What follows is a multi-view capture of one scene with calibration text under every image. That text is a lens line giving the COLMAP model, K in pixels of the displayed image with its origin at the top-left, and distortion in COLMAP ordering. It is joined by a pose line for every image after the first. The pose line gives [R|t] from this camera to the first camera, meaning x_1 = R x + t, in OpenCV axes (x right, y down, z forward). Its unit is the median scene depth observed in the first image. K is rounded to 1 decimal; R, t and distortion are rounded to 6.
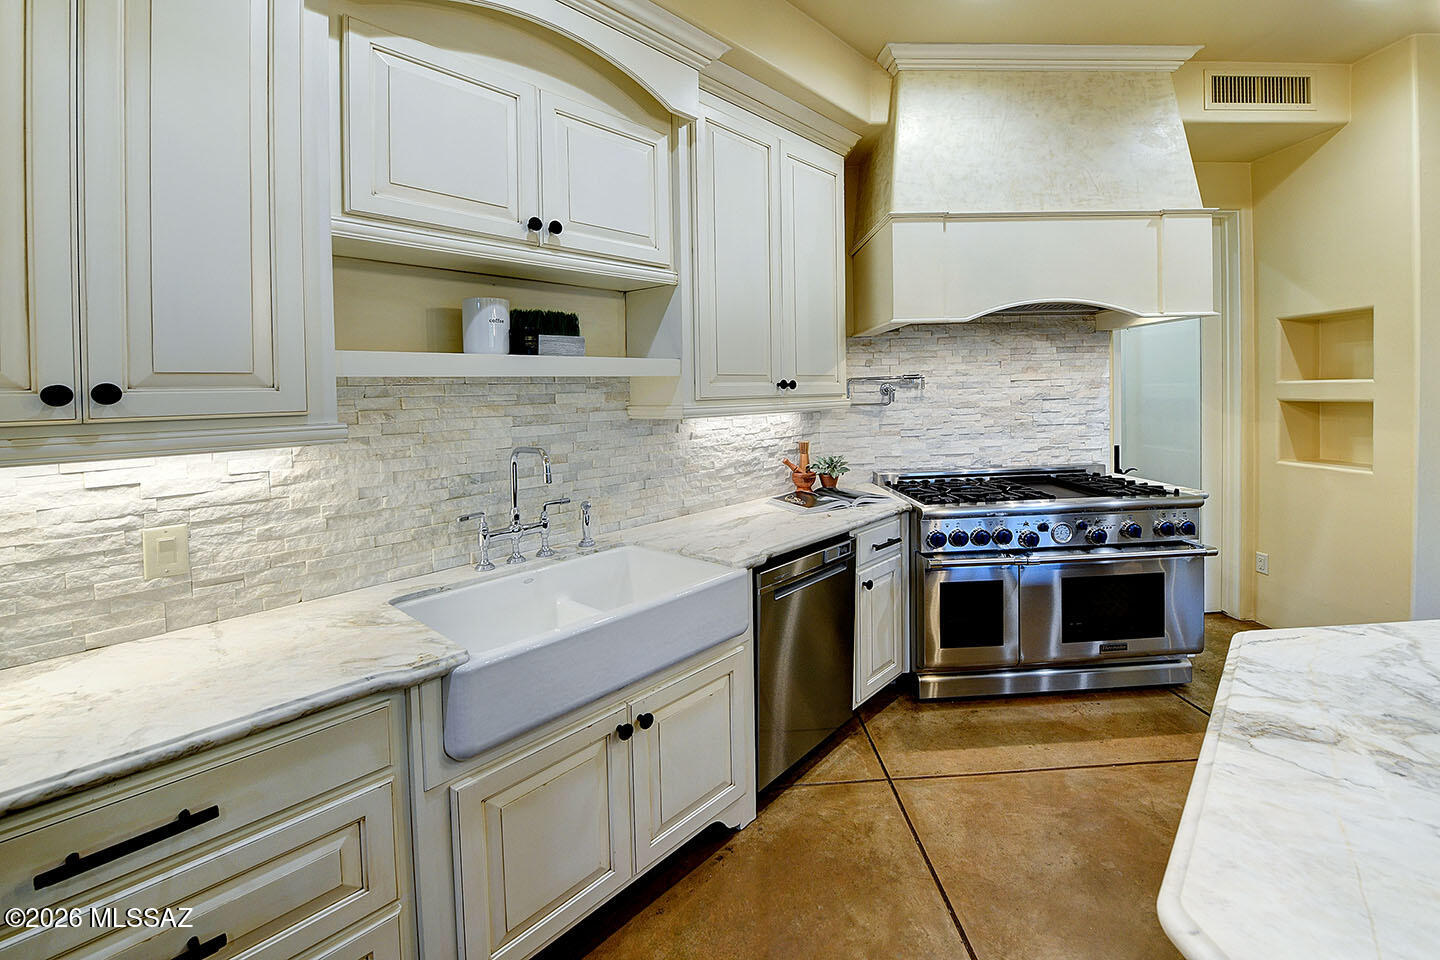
lens RADIAL K [[598.4, 0, 720.8], [0, 598.4, 412.6], [0, 0, 1]] dist [-0.019064, 0.000087]
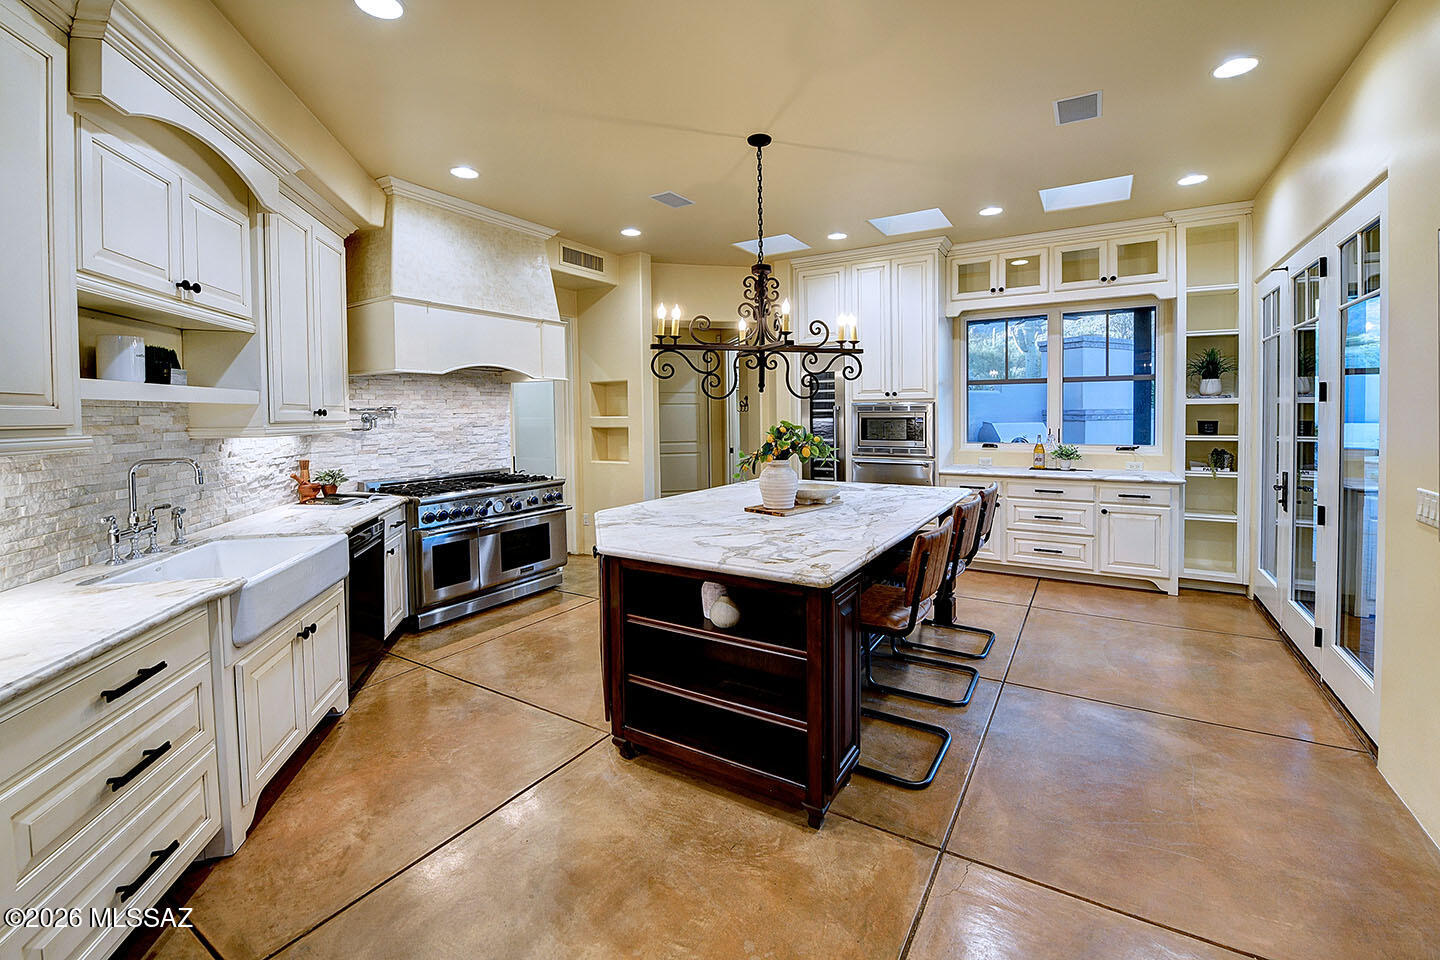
lens RADIAL K [[612.4, 0, 718.2], [0, 612.4, 442.5], [0, 0, 1]] dist [0.002545, -0.000114]
pose [[0.548713, -0.017866, 0.835820, -0.513737], [0.023366, 0.999709, 0.006029, 0.029900], [-0.835684, 0.016222, 0.548971, -0.449513]]
